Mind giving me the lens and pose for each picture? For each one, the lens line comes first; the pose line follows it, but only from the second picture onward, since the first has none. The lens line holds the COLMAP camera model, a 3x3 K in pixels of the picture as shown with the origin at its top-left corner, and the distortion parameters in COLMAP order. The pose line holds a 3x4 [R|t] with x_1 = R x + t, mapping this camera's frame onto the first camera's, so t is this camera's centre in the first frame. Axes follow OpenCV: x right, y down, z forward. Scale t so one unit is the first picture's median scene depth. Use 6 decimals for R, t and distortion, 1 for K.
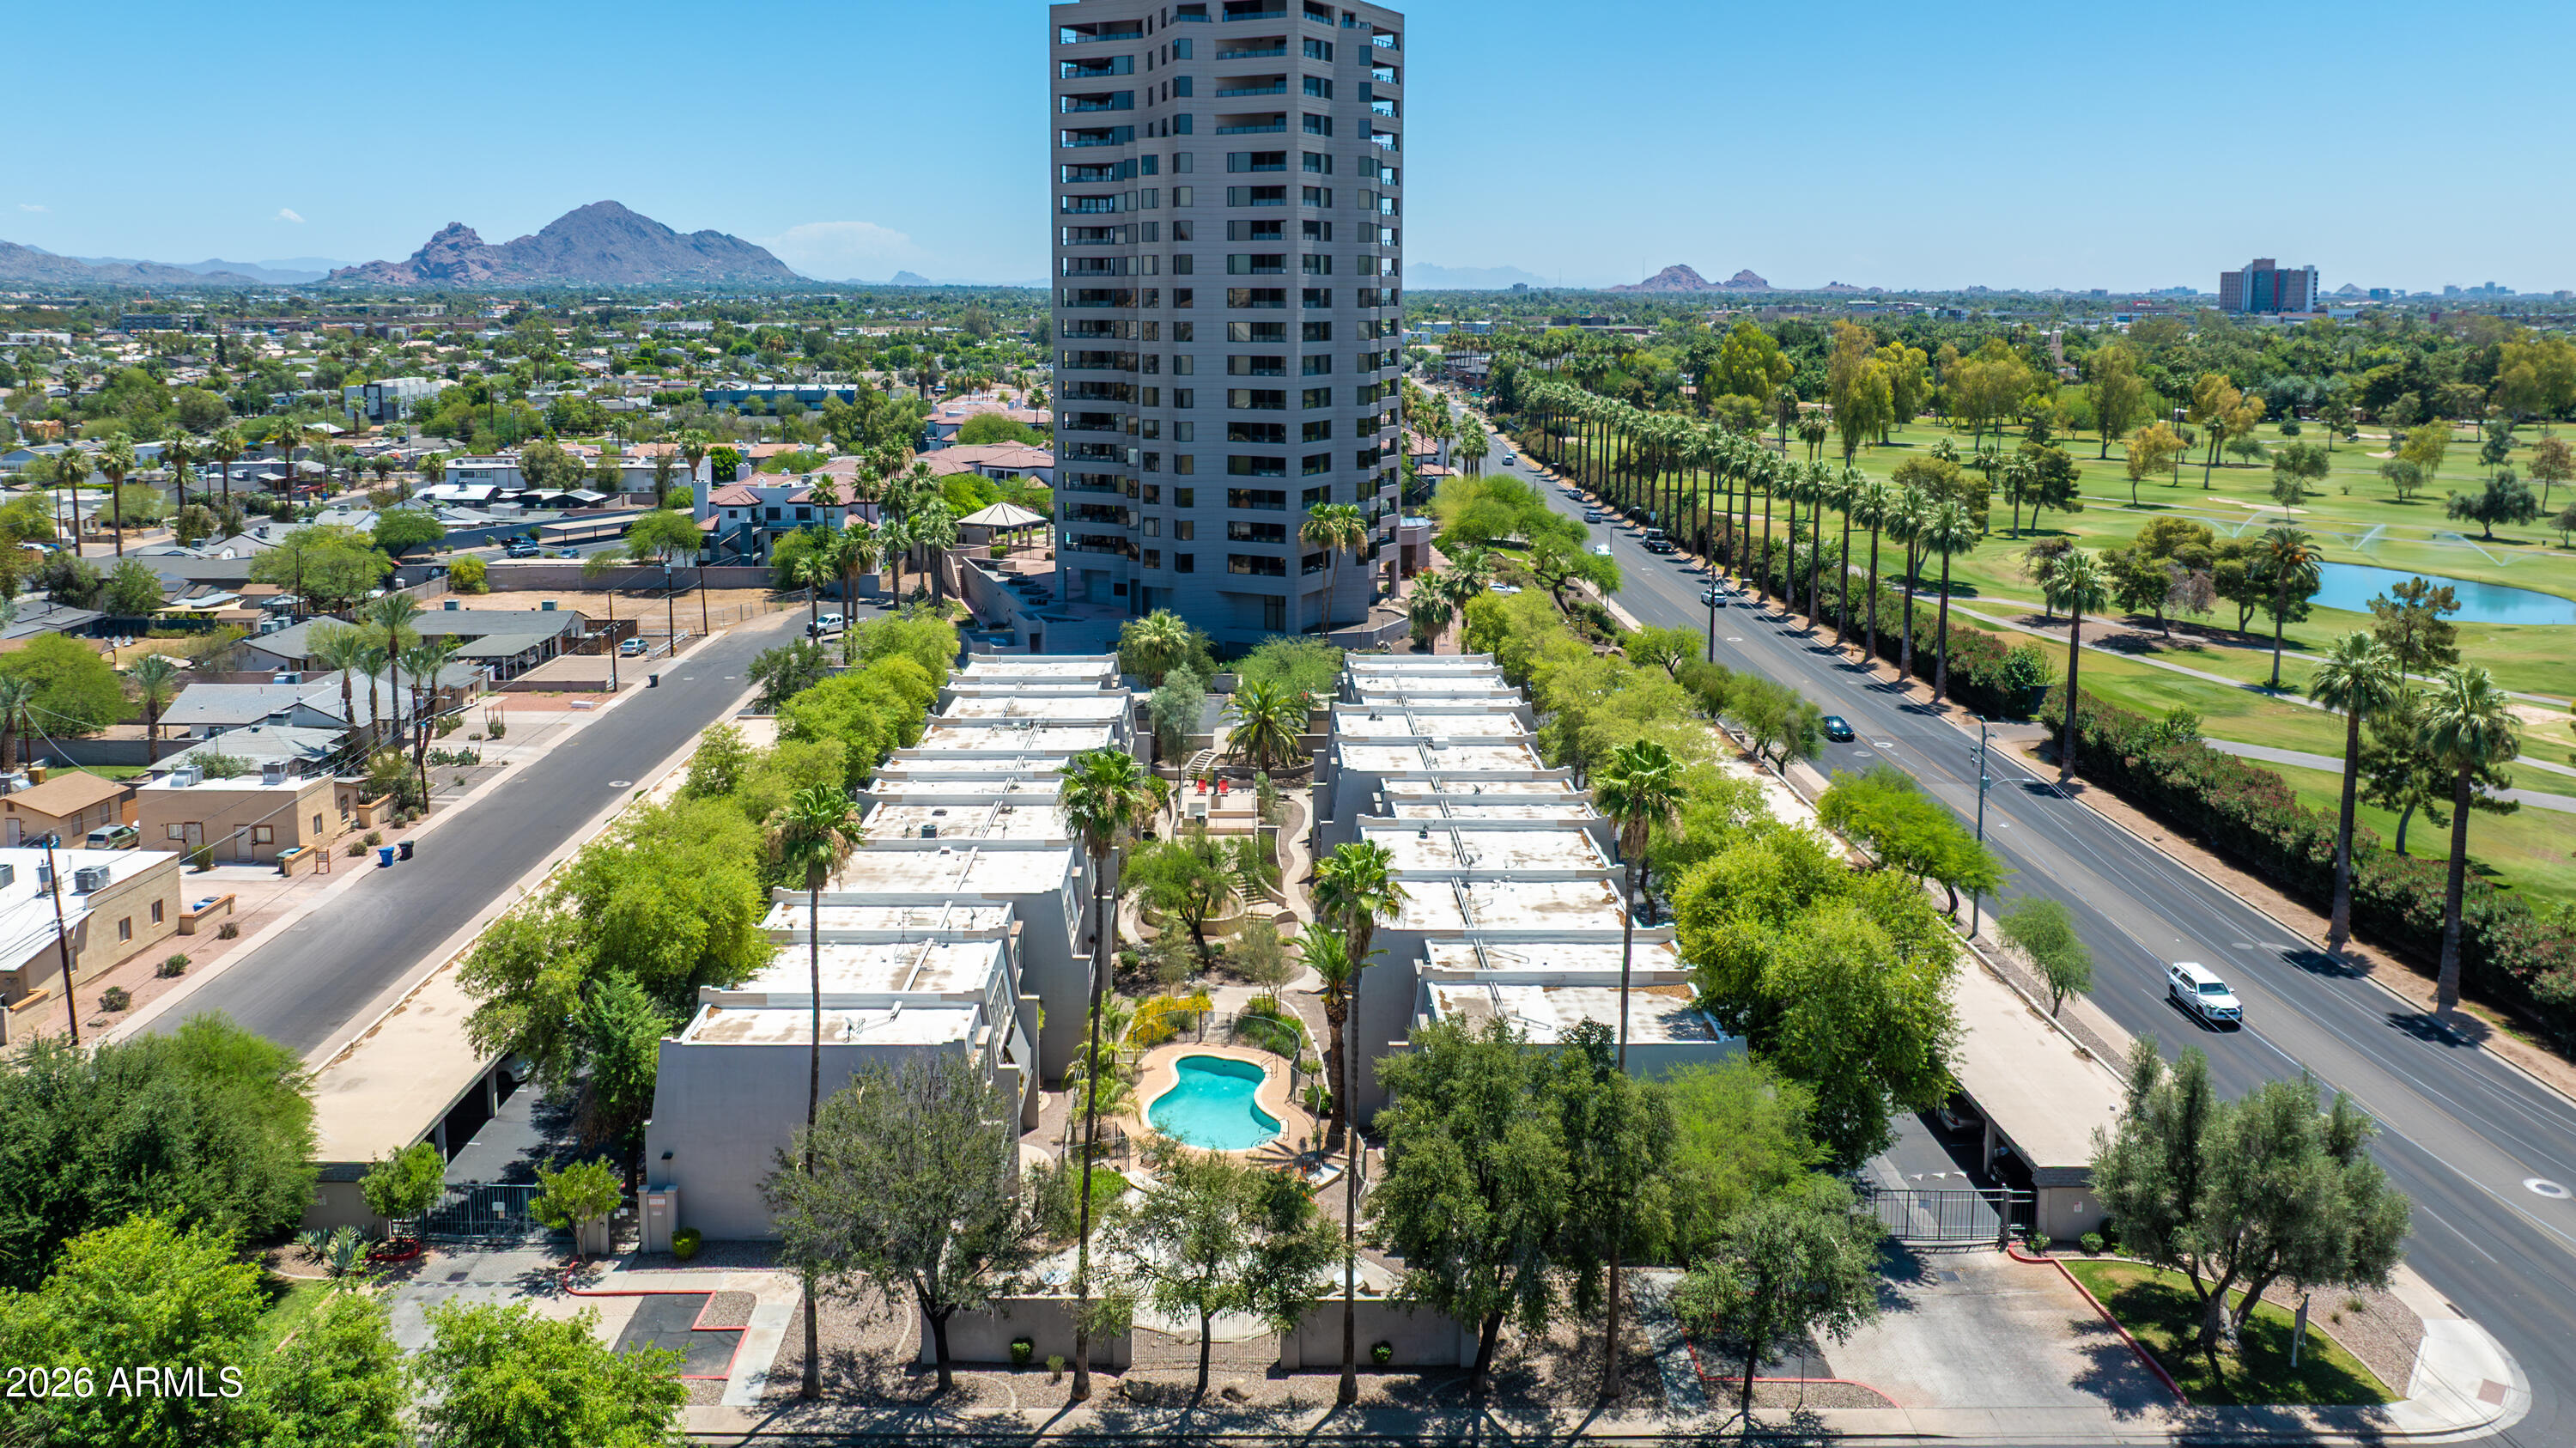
lens RADIAL K [[1937.6, 0, 1196.9], [0, 1937.6, 531.1], [0, 0, 1]] dist [-0.011567, -0.015468]
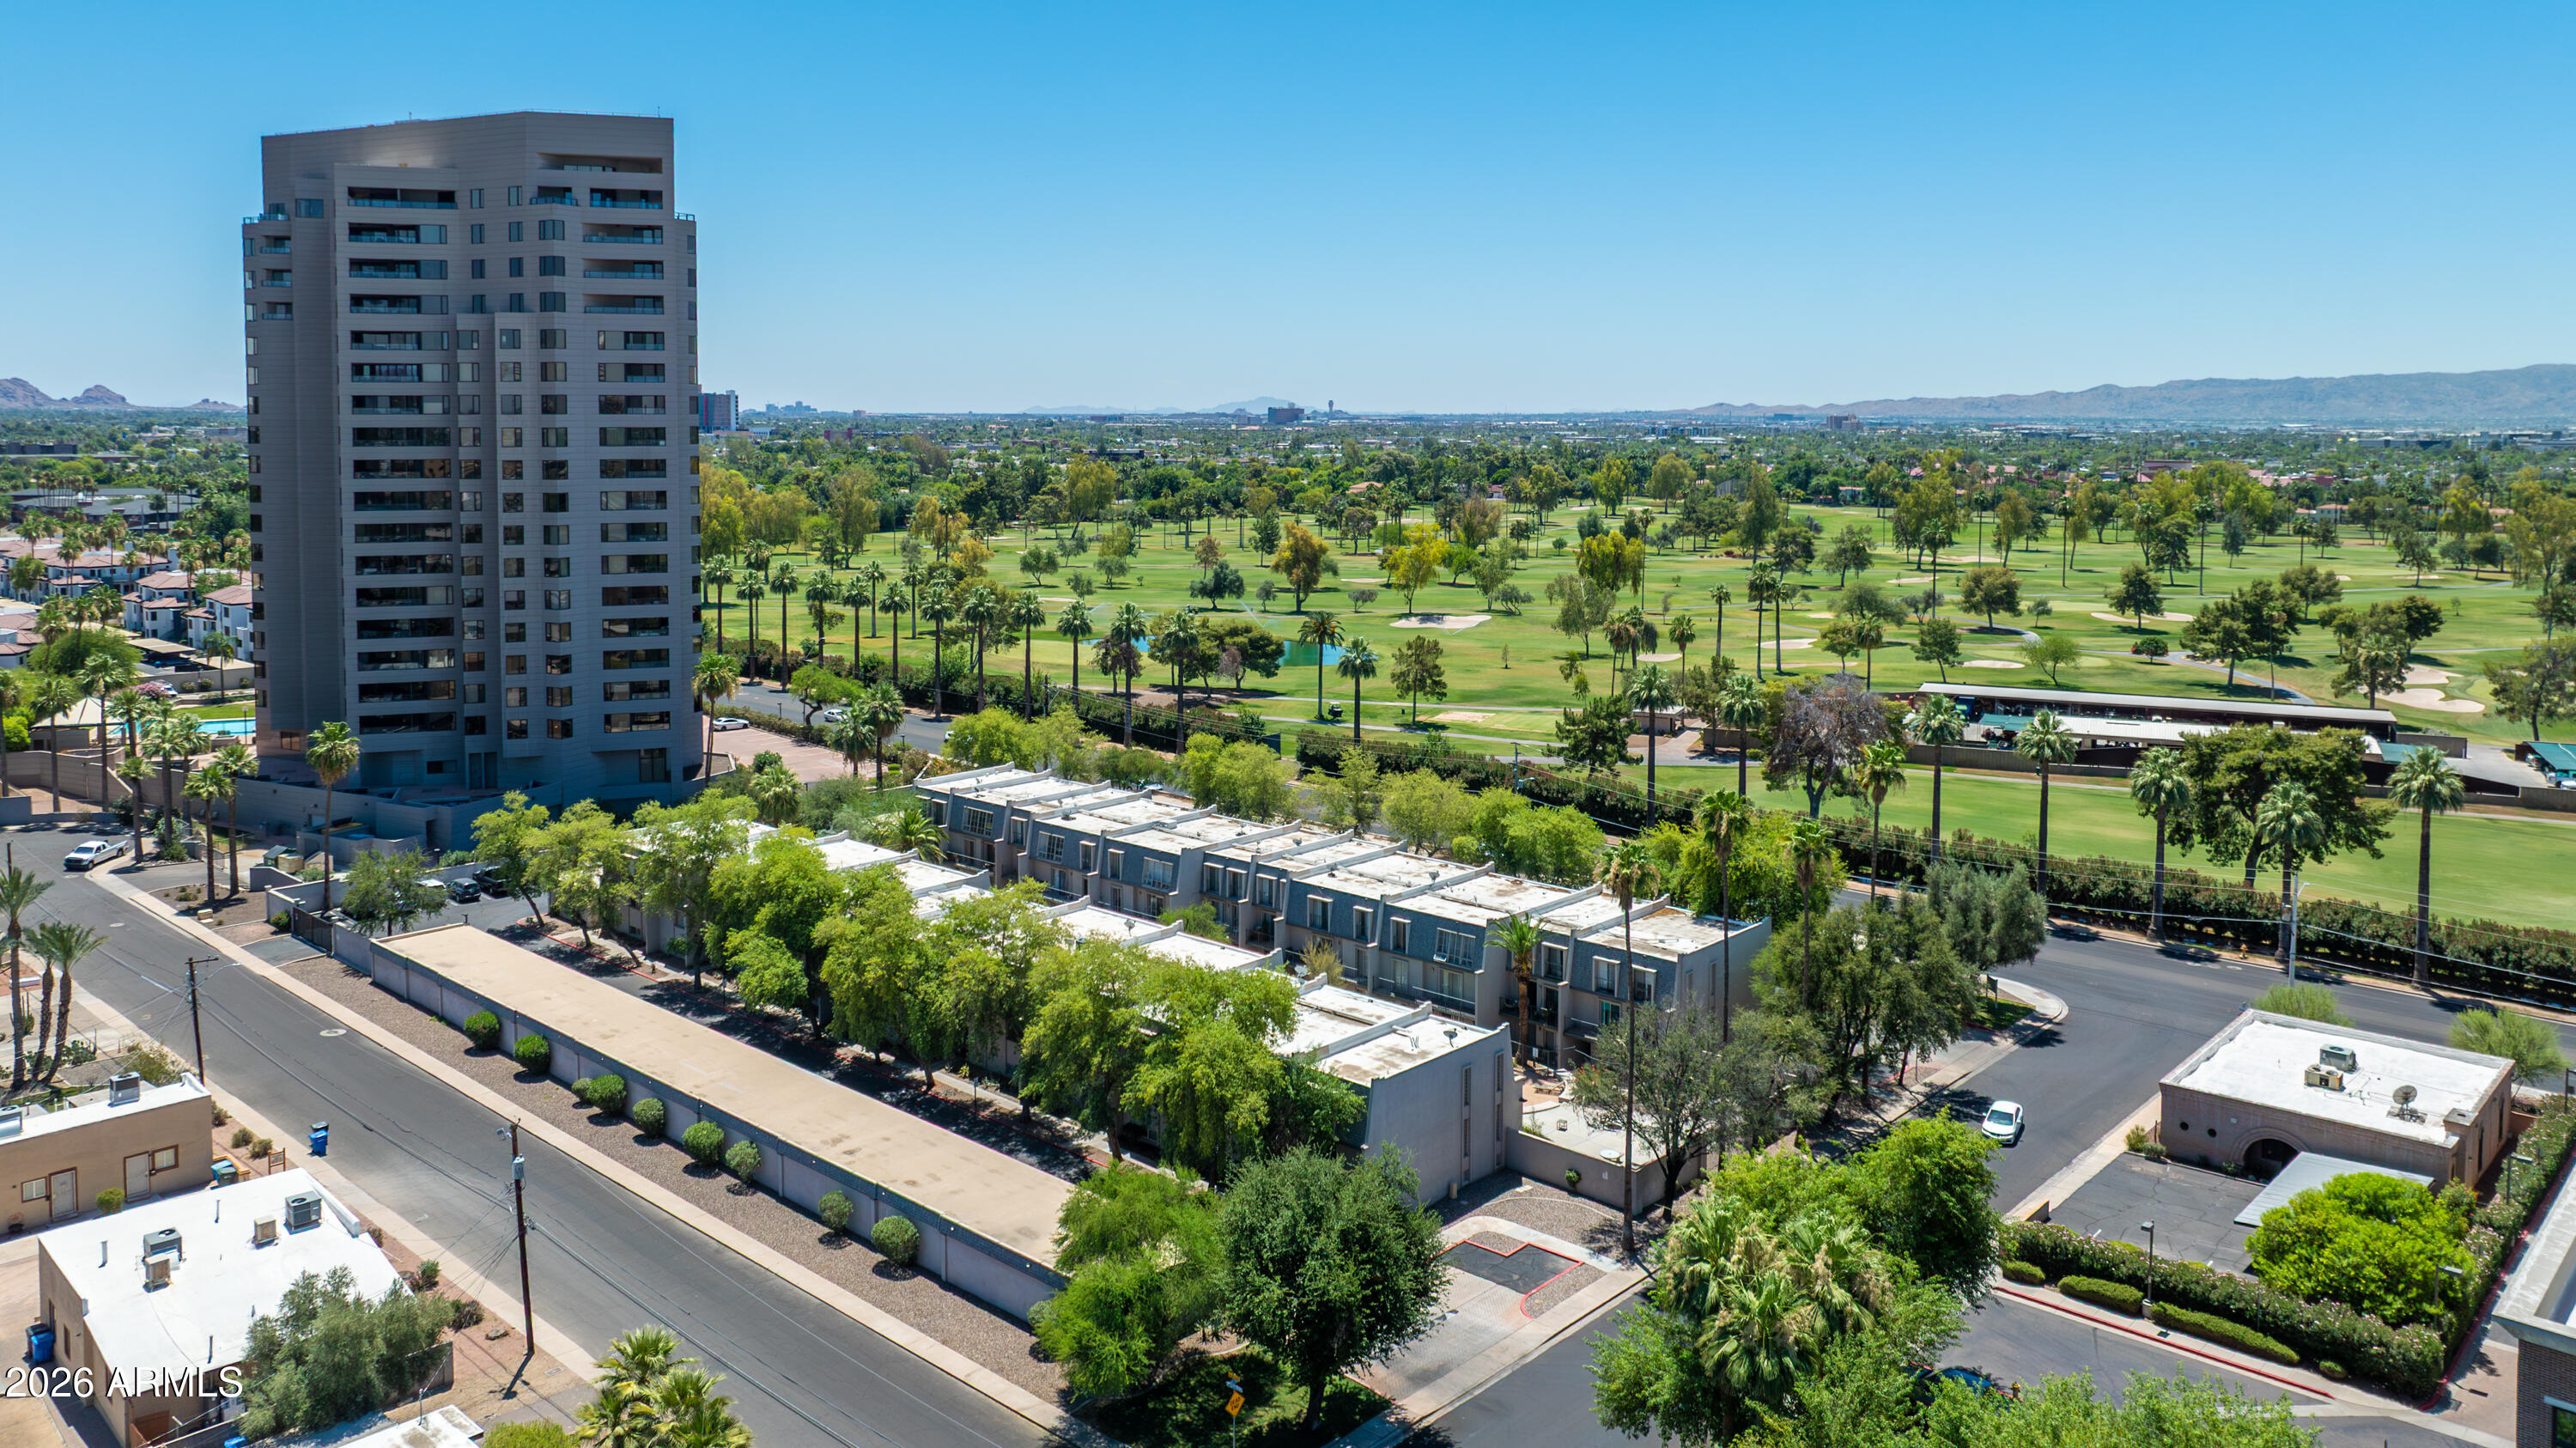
lens RADIAL K [[1937.6, 0, 1196.9], [0, 1937.6, 531.1], [0, 0, 1]] dist [-0.011567, -0.015468]
pose [[0.683534, -0.045958, 0.728470, -0.518611], [0.088024, 0.995922, -0.019762, -0.037955], [-0.724592, 0.077631, 0.684792, 0.057514]]
